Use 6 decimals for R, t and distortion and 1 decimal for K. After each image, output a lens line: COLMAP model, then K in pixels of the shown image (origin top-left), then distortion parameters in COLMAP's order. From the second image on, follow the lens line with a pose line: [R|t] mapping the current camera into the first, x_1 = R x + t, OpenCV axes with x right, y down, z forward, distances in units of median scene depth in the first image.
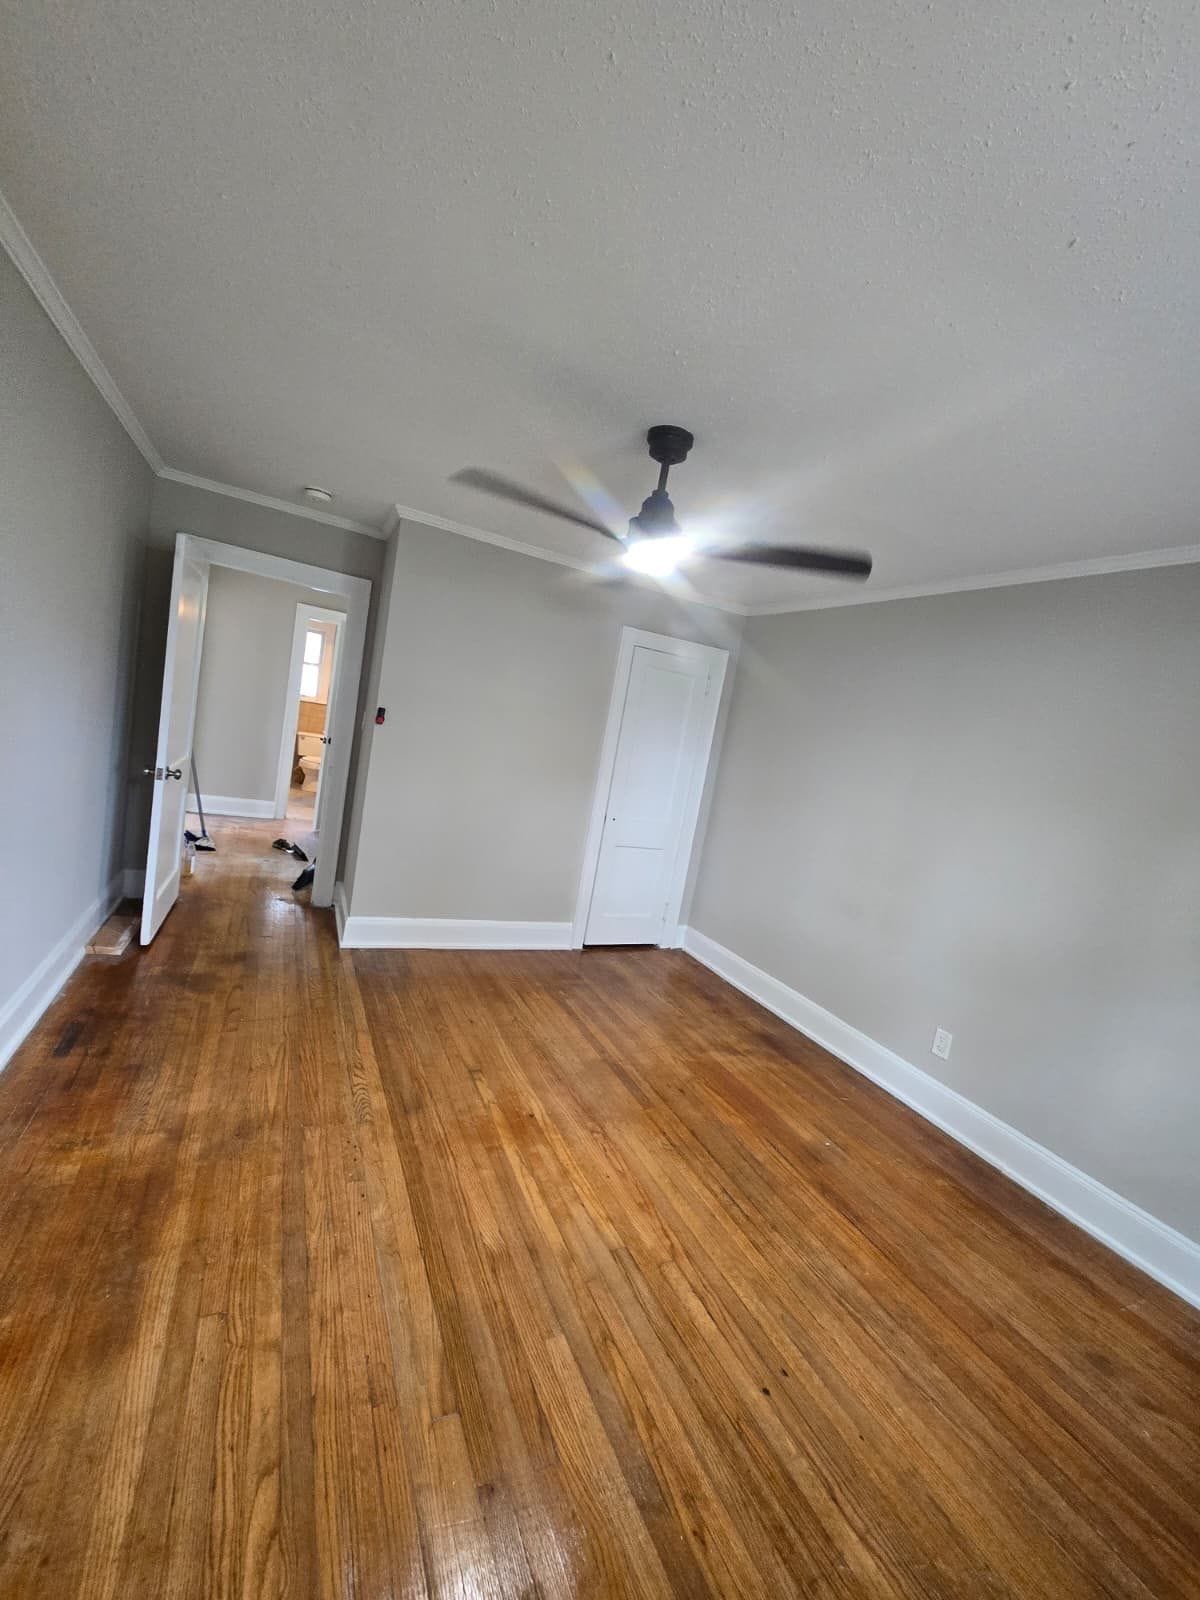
lens RADIAL K [[653.7, 0, 597.4], [0, 653.7, 803.3], [0, 0, 1]] dist [0.000511, -0.000003]
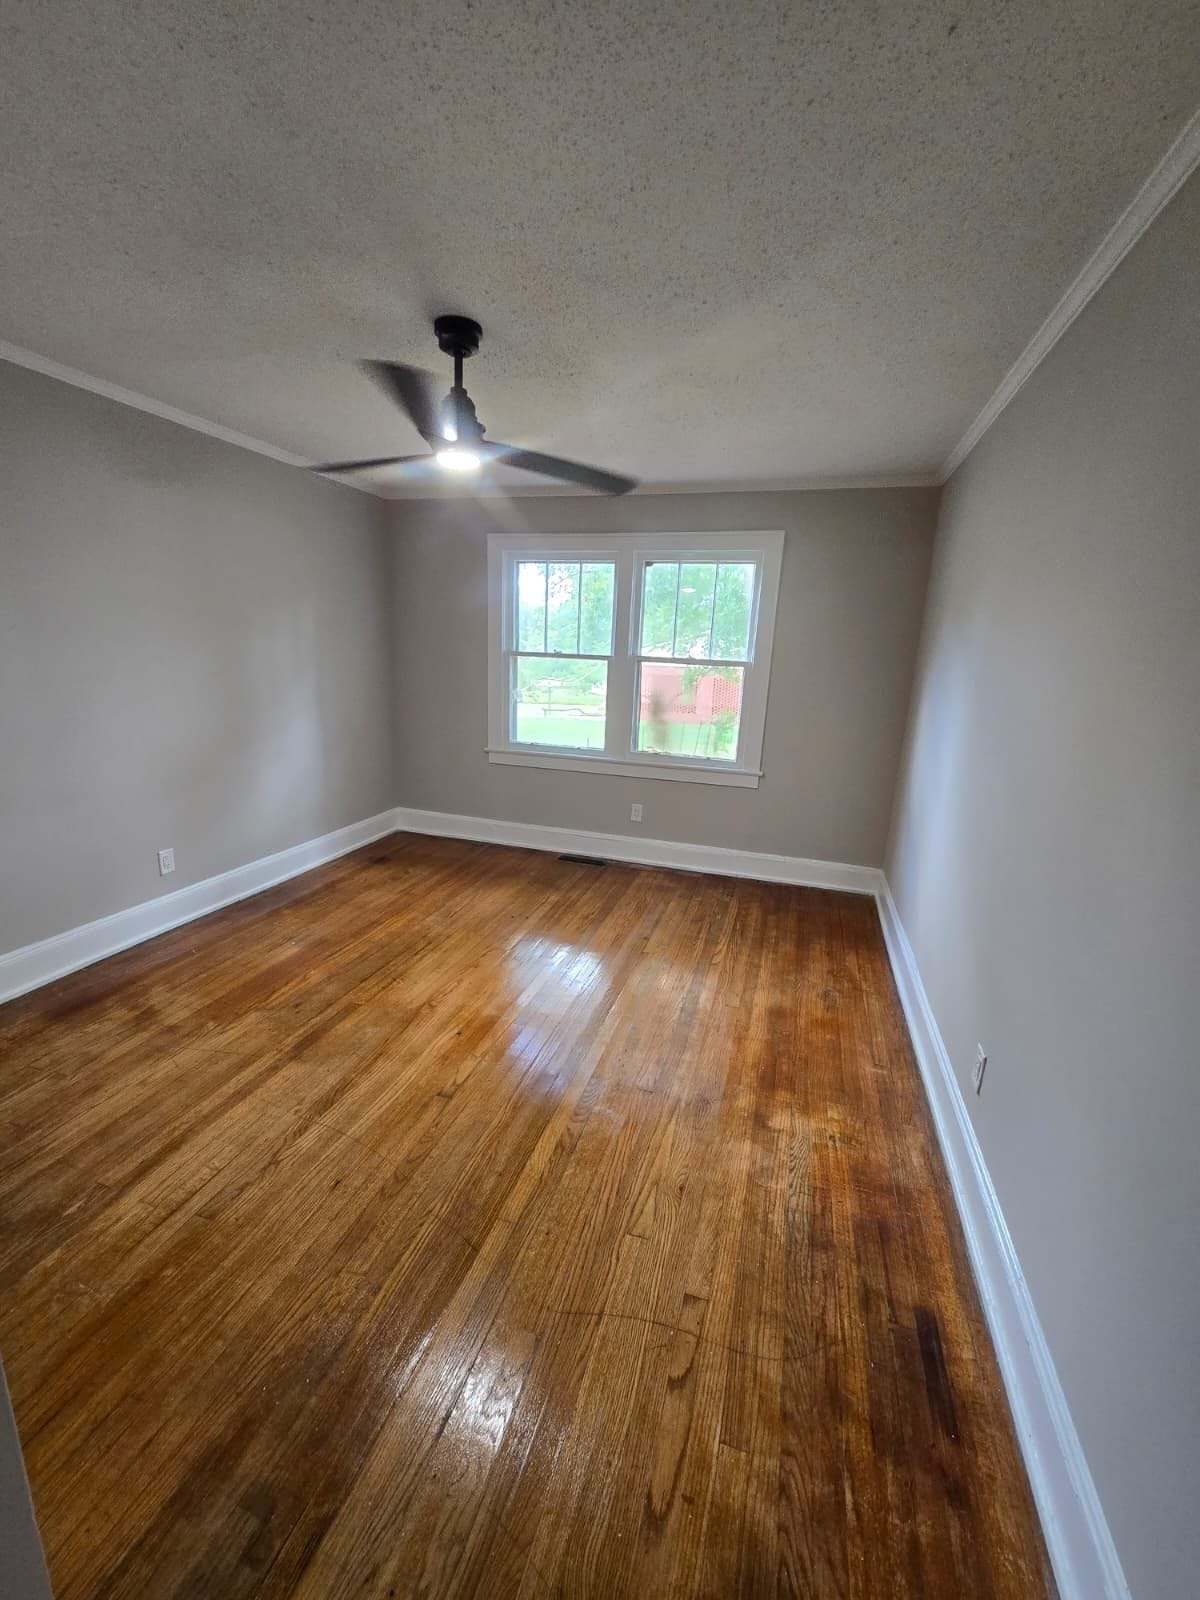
lens RADIAL K [[653.7, 0, 597.4], [0, 653.7, 803.3], [0, 0, 1]] dist [0.000511, -0.000003]
pose [[-0.715391, -0.356564, 0.600897, -0.784160], [-0.091980, 0.900566, 0.424877, -0.326229], [-0.692643, 0.248683, -0.677054, 1.525086]]
